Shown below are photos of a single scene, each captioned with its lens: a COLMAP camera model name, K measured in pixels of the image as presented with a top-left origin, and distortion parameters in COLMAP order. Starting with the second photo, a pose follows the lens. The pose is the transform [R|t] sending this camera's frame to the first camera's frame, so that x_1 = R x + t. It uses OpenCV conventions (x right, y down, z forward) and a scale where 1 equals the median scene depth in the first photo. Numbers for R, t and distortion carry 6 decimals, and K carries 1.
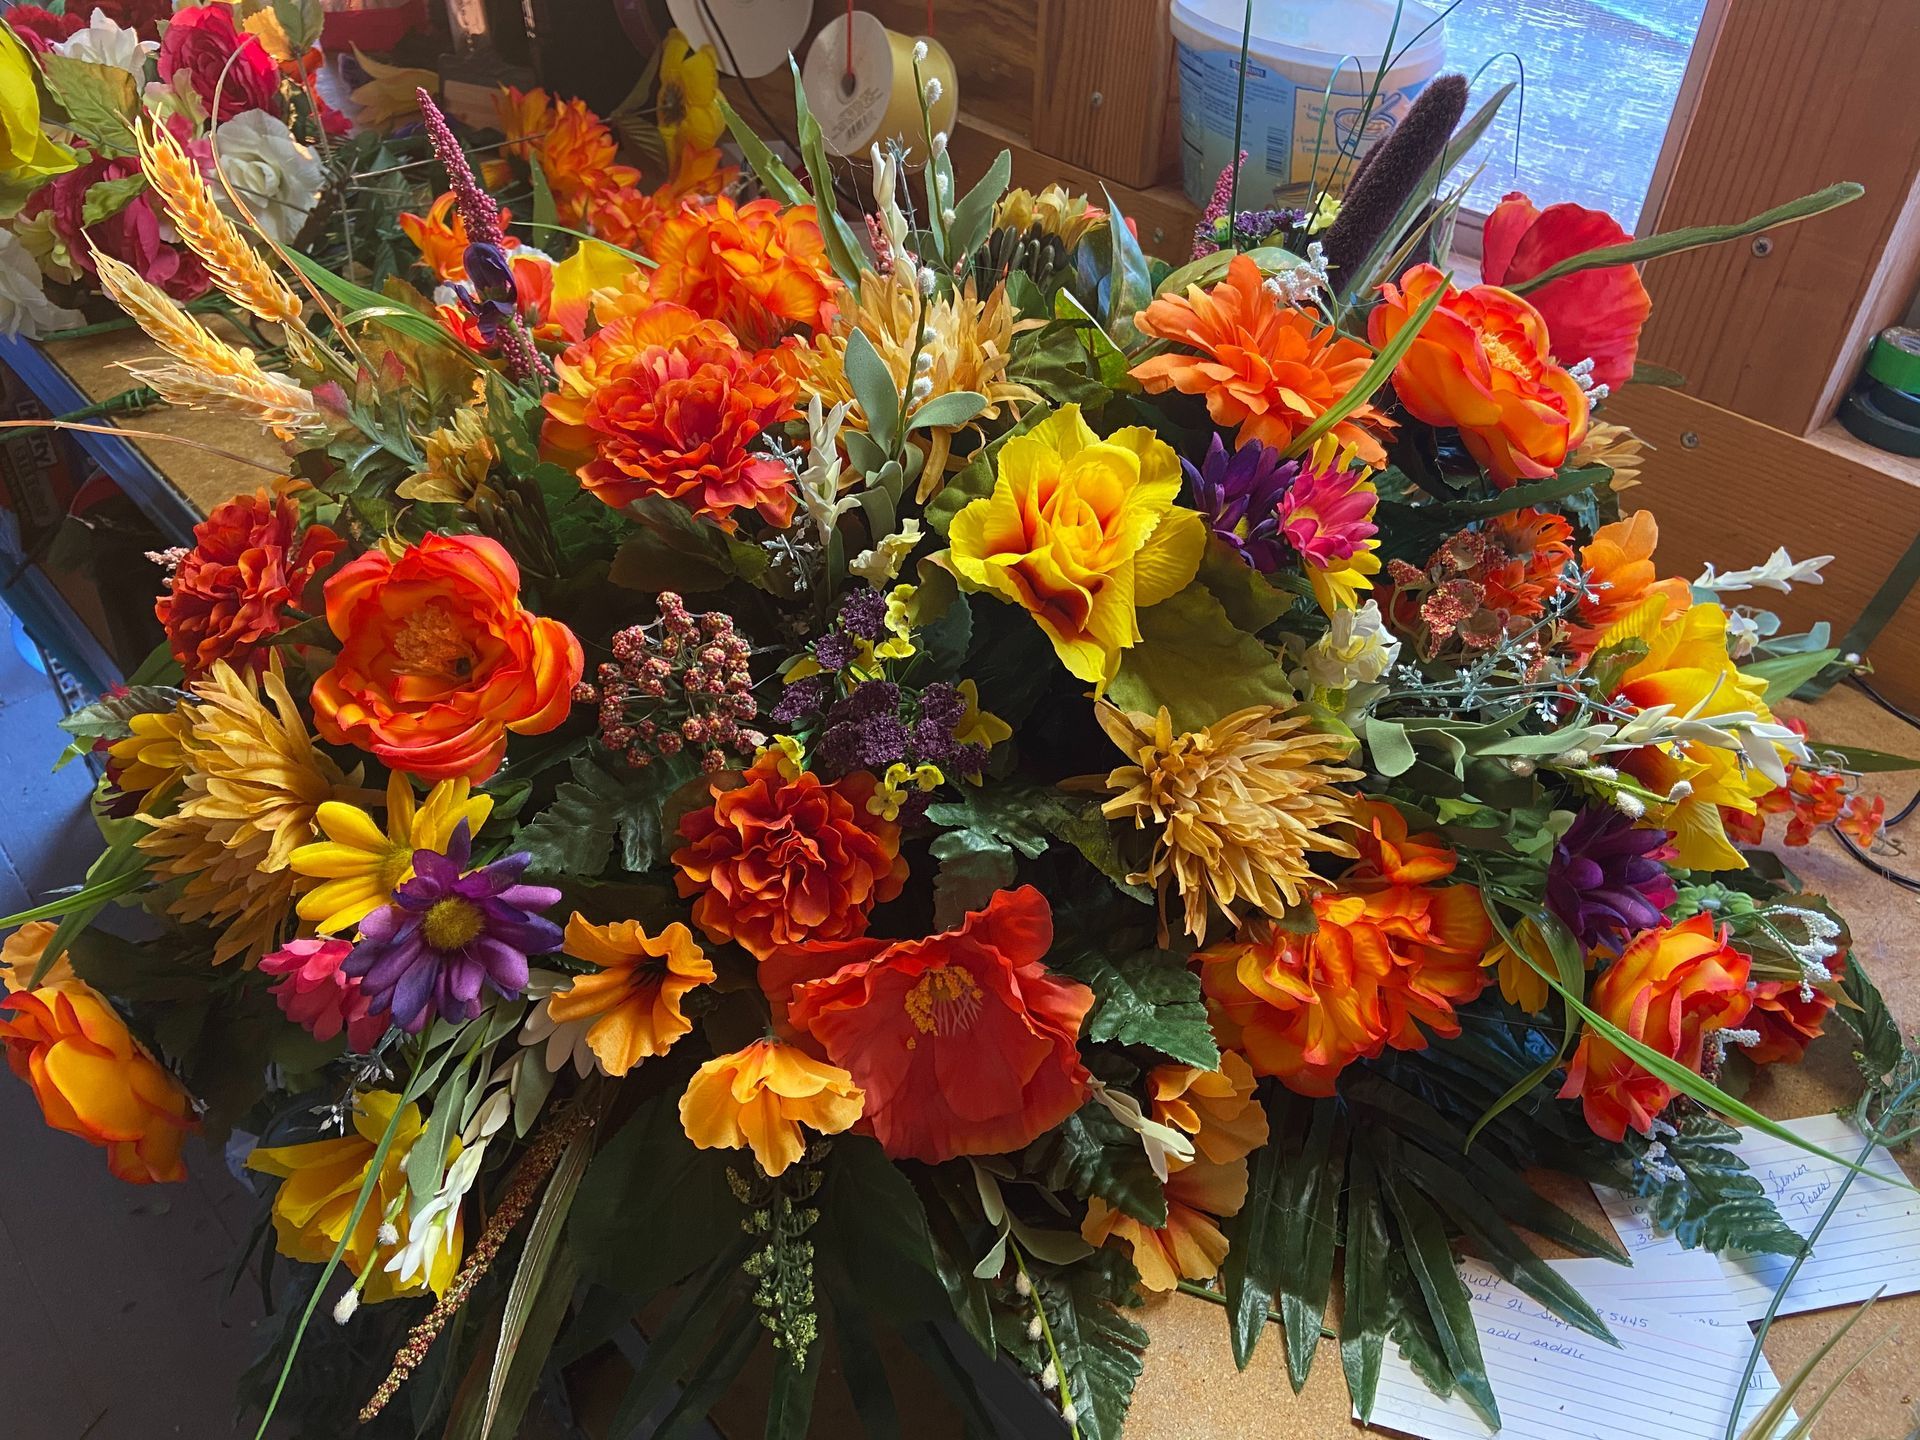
lens RADIAL K [[1433.5, 0, 960.0], [0, 1433.5, 720.0], [0, 0, 1]] dist [0.128933, -0.157954]
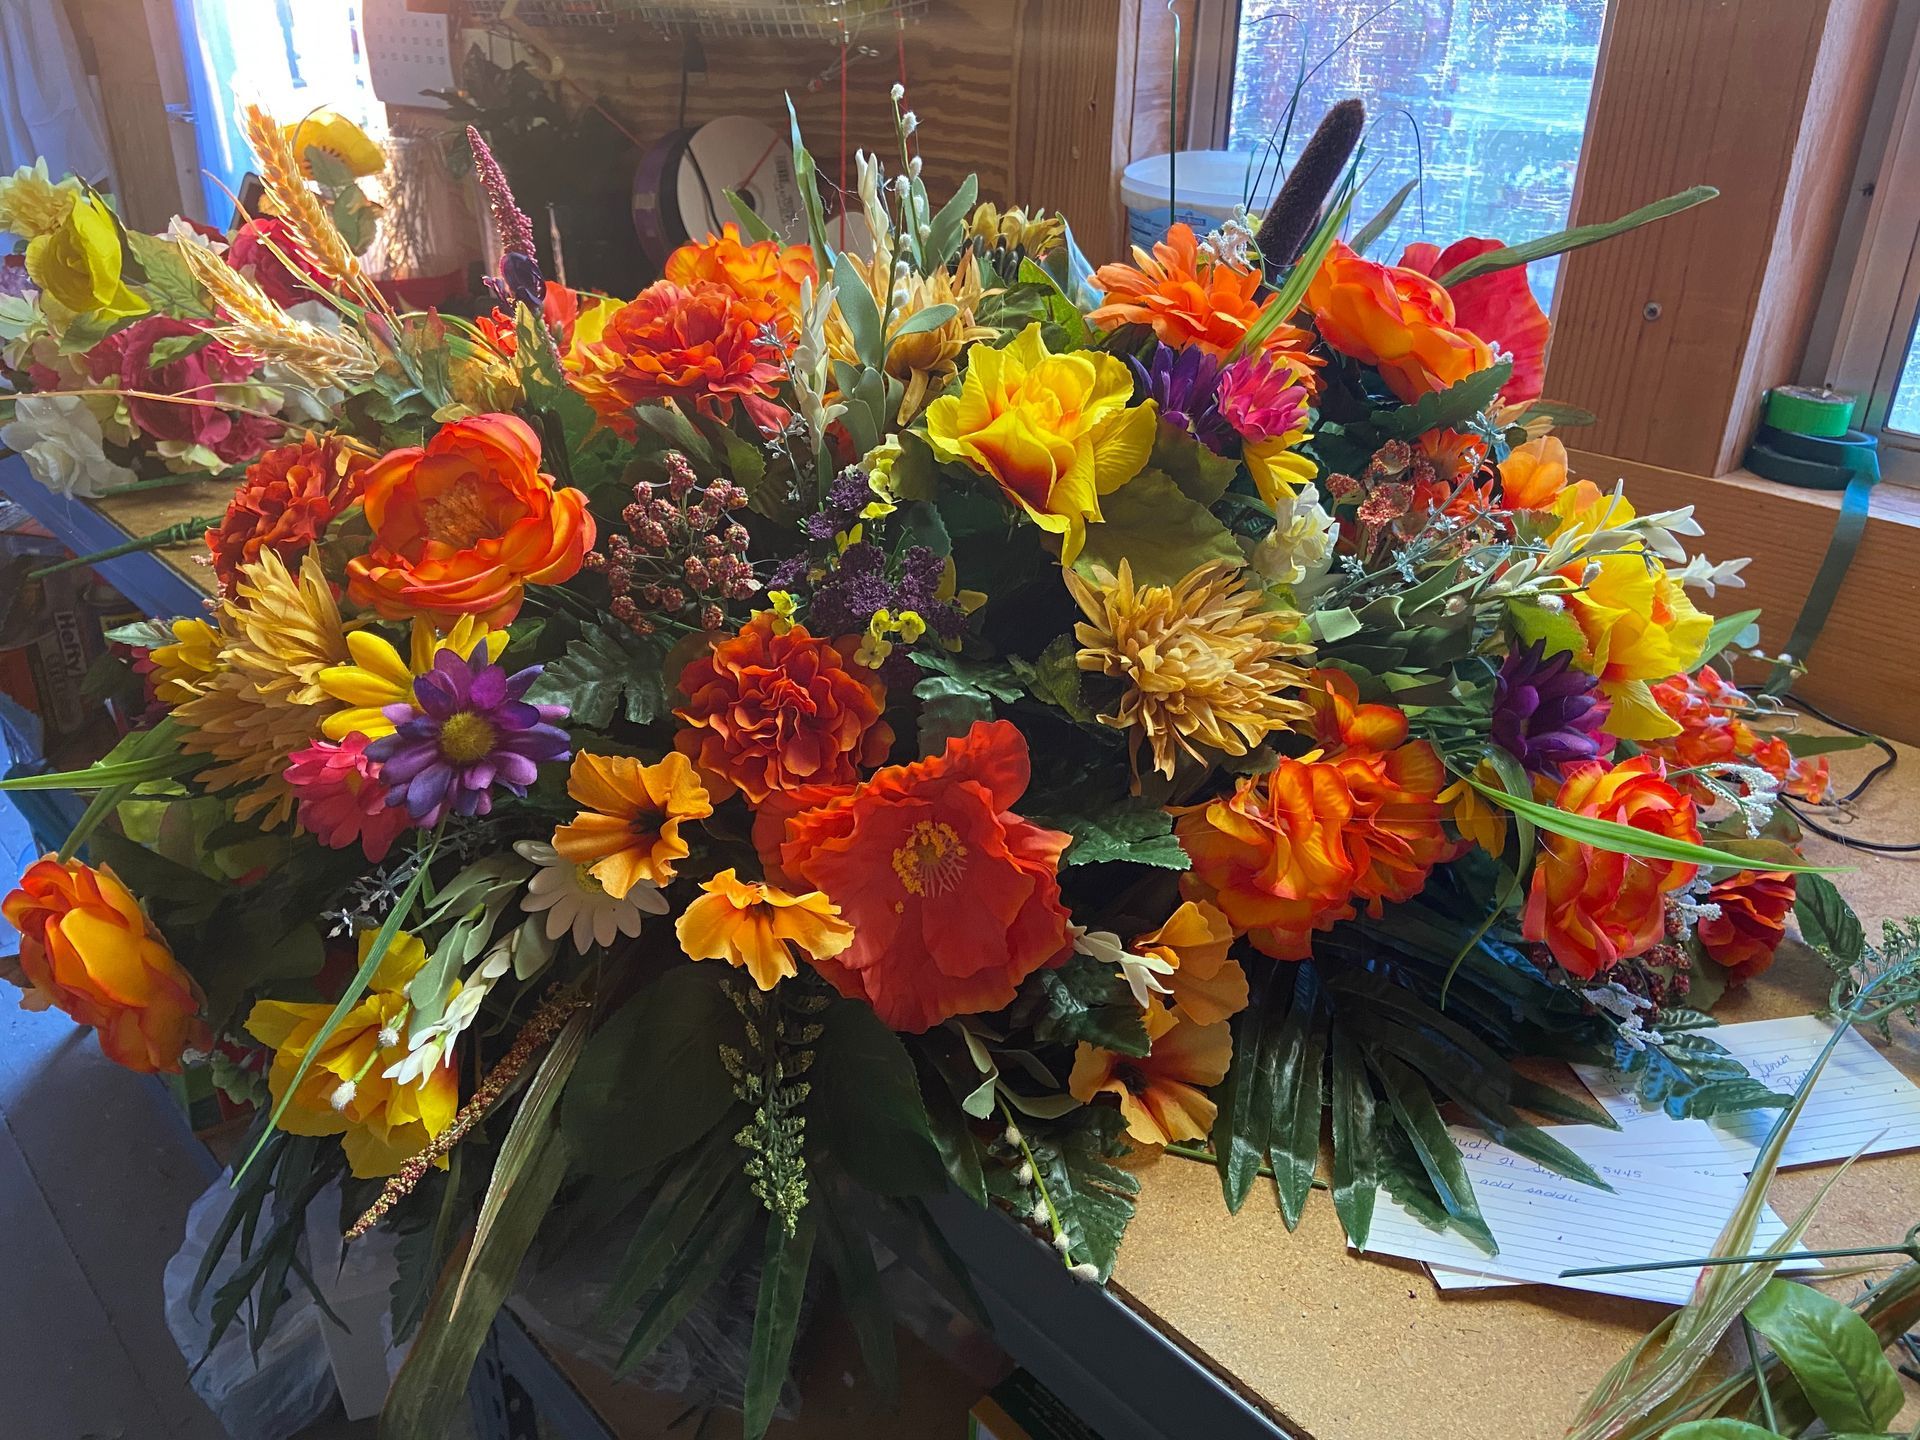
lens RADIAL K [[1433.5, 0, 960.0], [0, 1433.5, 720.0], [0, 0, 1]] dist [0.128933, -0.157954]
pose [[0.999777, -0.020876, 0.003280, 0.009590], [0.021087, 0.975339, -0.219702, 0.330122], [0.001388, 0.219722, 0.975561, -0.040055]]
